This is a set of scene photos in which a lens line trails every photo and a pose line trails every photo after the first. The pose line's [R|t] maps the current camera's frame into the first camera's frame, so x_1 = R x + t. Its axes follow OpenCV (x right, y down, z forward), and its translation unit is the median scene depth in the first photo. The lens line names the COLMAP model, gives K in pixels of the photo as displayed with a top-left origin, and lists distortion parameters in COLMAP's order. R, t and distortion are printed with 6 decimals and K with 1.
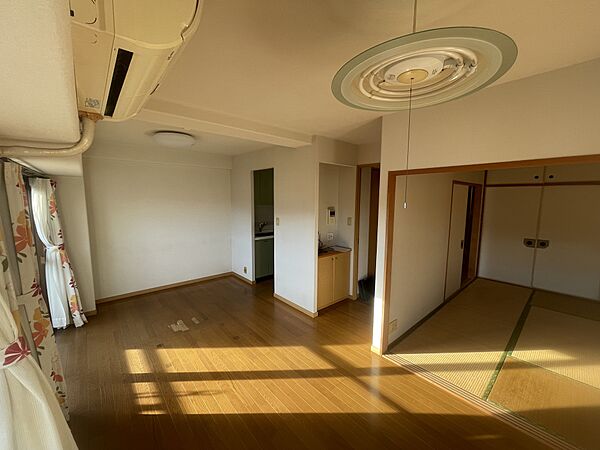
lens RADIAL K [[241.4, 0, 301.2], [0, 241.4, 225.7], [0, 0, 1]] dist [0.012384, -0.000924]
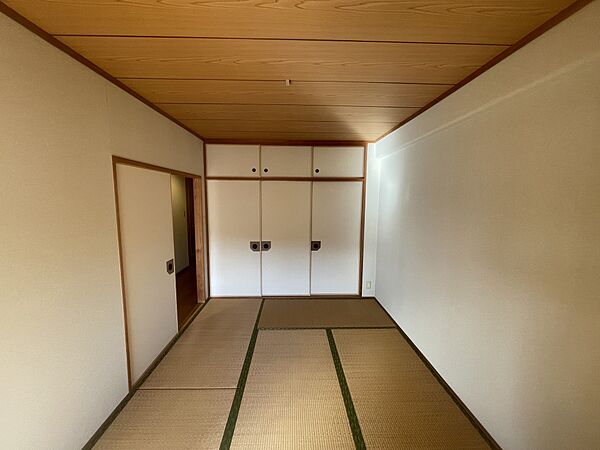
lens RADIAL K [[241.4, 0, 299.7], [0, 241.4, 224.2], [0, 0, 1]] dist [0.012384, -0.000924]
pose [[0.645656, -0.084890, 0.758895, 0.401381], [0.082463, 0.995741, 0.041225, -0.029974], [-0.759163, 0.035964, 0.649907, 0.326900]]
